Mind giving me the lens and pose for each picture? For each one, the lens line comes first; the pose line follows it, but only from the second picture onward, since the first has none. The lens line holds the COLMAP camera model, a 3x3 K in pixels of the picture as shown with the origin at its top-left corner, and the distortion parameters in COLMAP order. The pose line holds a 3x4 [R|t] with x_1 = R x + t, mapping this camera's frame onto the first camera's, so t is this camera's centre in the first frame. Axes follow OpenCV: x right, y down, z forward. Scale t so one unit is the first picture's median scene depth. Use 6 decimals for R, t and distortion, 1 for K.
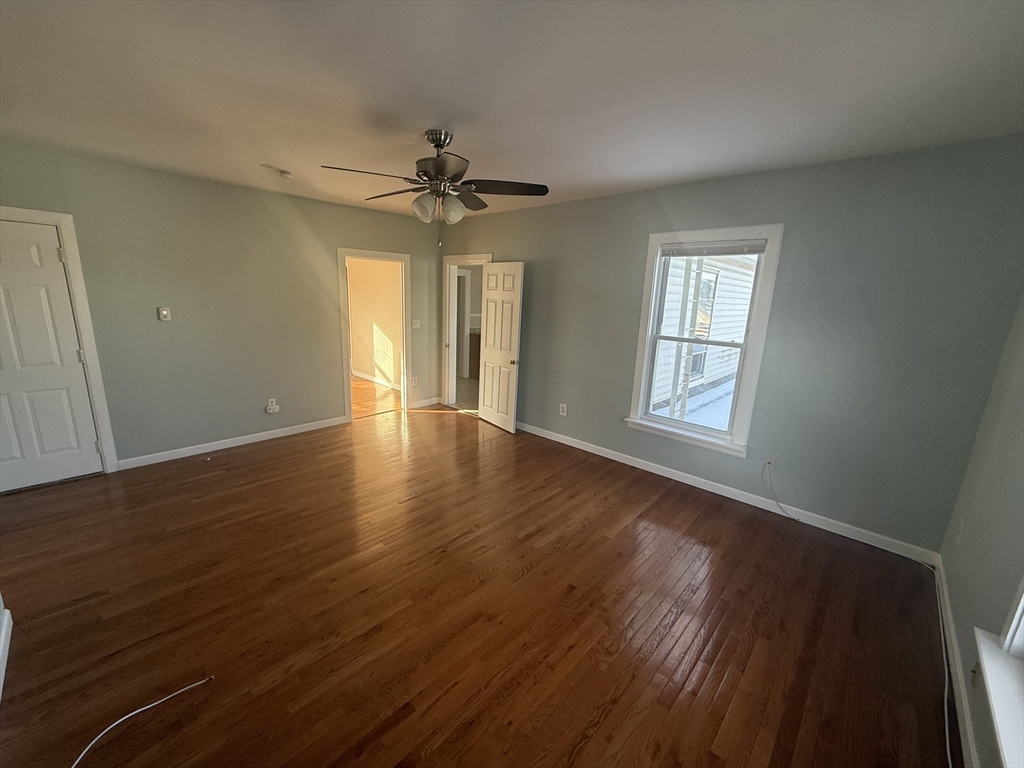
lens RADIAL K [[405.4, 0, 508.7], [0, 405.4, 385.3], [0, 0, 1]] dist [0.000953, -0.000073]
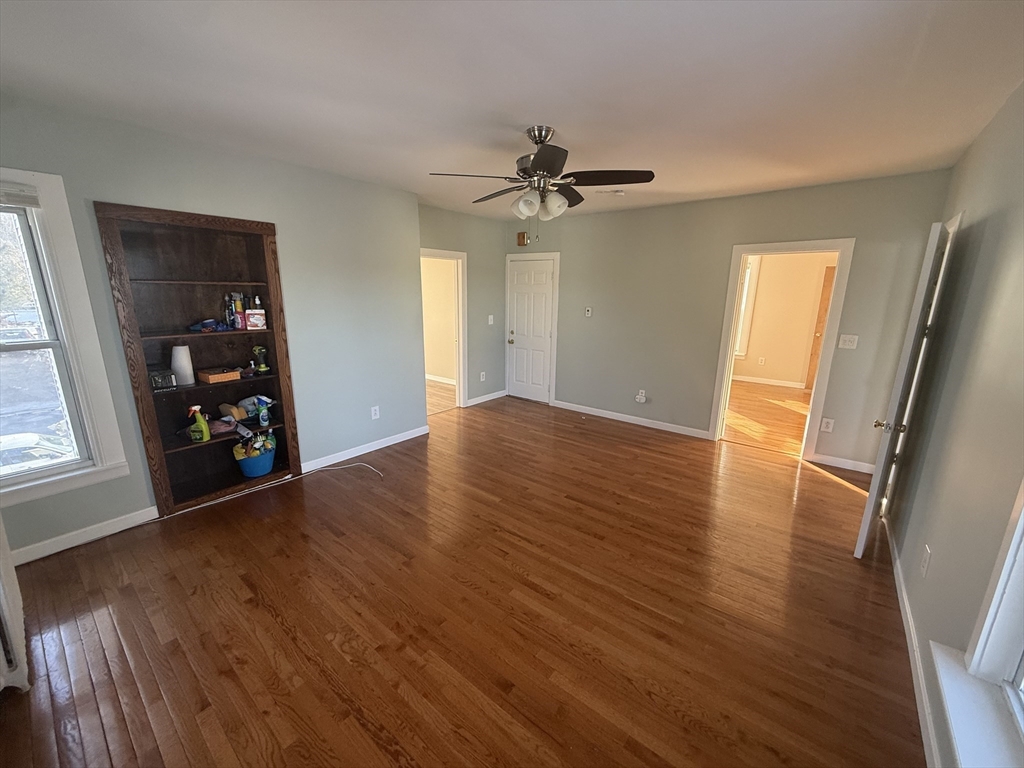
lens RADIAL K [[405.4, 0, 512.4], [0, 405.4, 377.8], [0, 0, 1]] dist [0.000953, -0.000073]
pose [[0.079232, 0.178651, -0.980717, 0.715303], [-0.225738, 0.961469, 0.156907, -0.138974], [0.970961, 0.208953, 0.116507, 0.719376]]
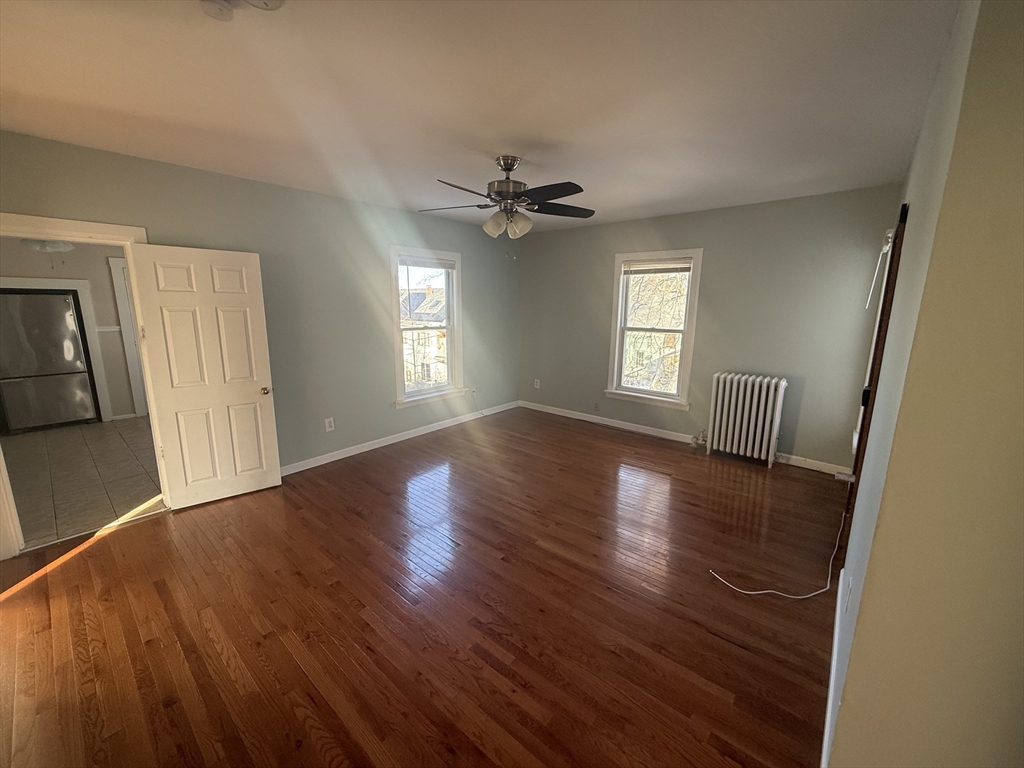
lens RADIAL K [[405.4, 0, 507.0], [0, 405.4, 386.6], [0, 0, 1]] dist [0.000953, -0.000073]
pose [[-0.036288, -0.241282, 0.969776, -1.076761], [0.212500, 0.946359, 0.243408, -0.228182], [-0.976487, 0.214911, 0.016931, 0.854250]]
